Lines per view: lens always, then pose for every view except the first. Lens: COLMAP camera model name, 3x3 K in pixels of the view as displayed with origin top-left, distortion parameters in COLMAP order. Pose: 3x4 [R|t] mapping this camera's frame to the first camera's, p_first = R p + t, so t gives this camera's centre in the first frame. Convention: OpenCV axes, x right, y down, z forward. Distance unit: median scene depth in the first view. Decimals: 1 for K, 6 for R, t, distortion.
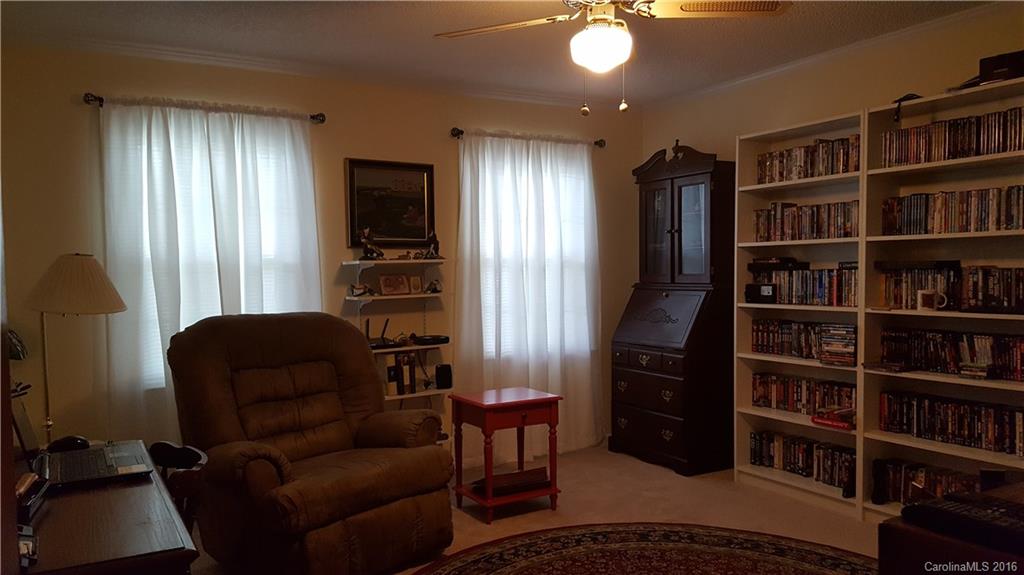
lens RADIAL K [[747.1, 0, 508.2], [0, 747.1, 304.6], [0, 0, 1]] dist [0.151649, -0.225493]
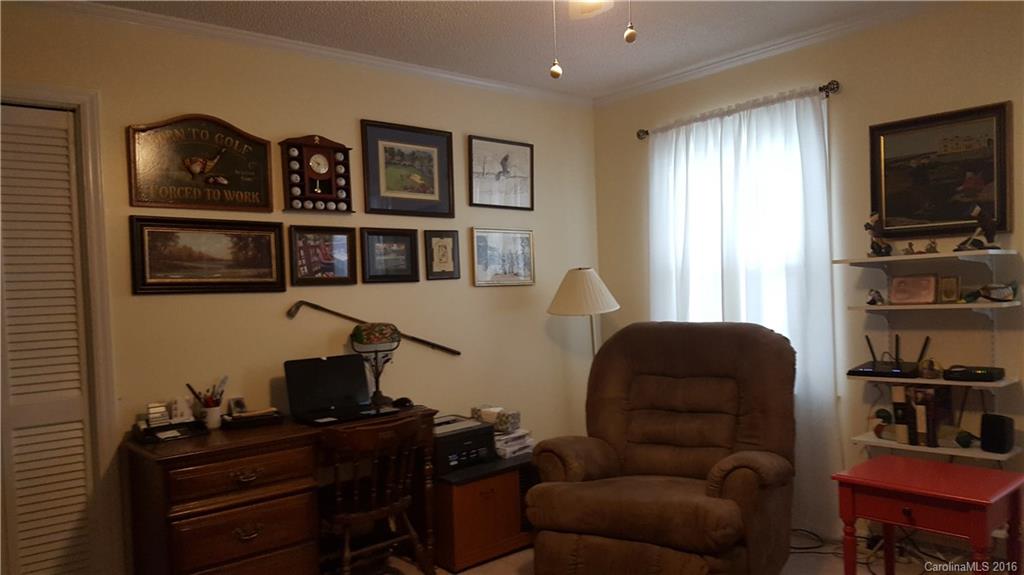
lens RADIAL K [[747.1, 0, 508.2], [0, 747.1, 304.6], [0, 0, 1]] dist [0.151649, -0.225493]
pose [[0.200624, 0.028292, -0.979260, 0.489484], [-0.008119, 0.999597, 0.027216, -0.029446], [0.979635, 0.002490, 0.200773, 0.482404]]
